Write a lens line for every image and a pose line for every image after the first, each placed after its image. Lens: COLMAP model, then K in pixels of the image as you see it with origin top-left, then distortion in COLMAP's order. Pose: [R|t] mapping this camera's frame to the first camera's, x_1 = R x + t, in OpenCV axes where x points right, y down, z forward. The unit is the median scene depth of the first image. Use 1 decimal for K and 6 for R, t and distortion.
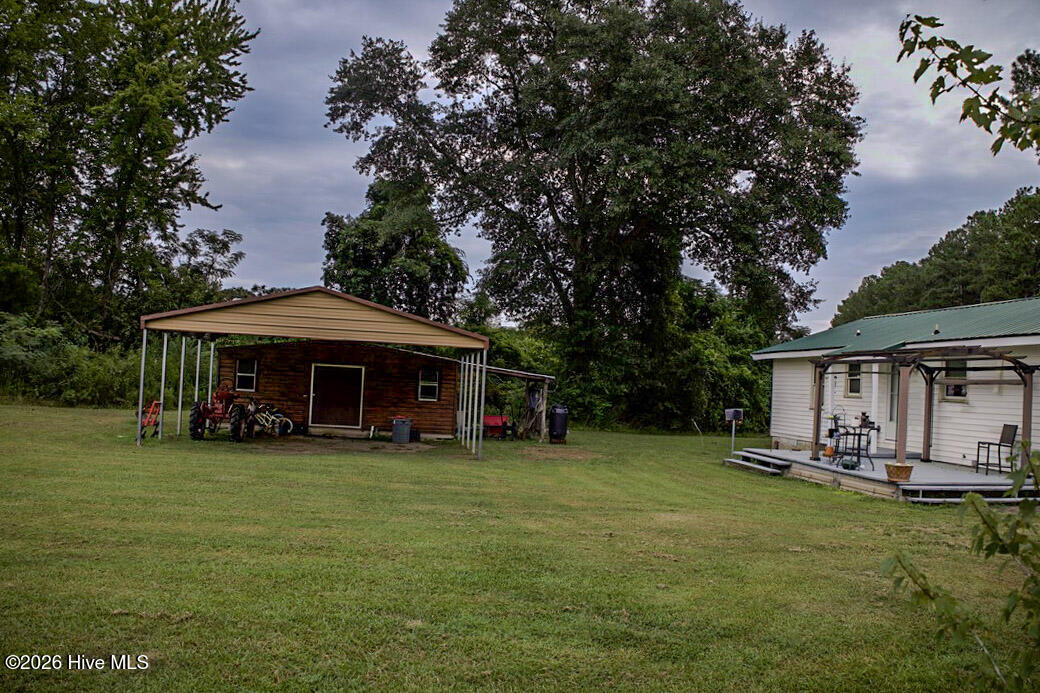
lens RADIAL K [[755.6, 0, 521.7], [0, 755.6, 353.1], [0, 0, 1]] dist [-0.172721, 0.066485]
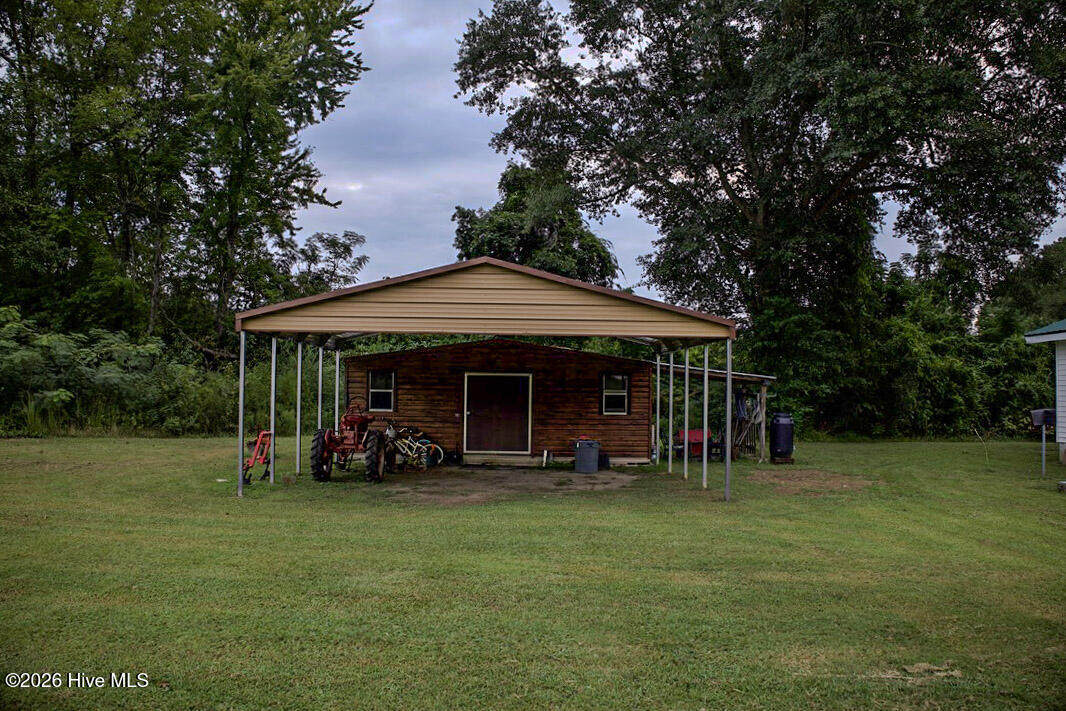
lens RADIAL K [[762.1, 0, 533.0], [0, 762.1, 355.5], [0, 0, 1]] dist [-0.171261, 0.059081]
pose [[0.988336, -0.044369, -0.145680, -0.059724], [0.043407, 0.999010, -0.009777, 0.004303], [0.145969, 0.003340, 0.989284, 0.142897]]
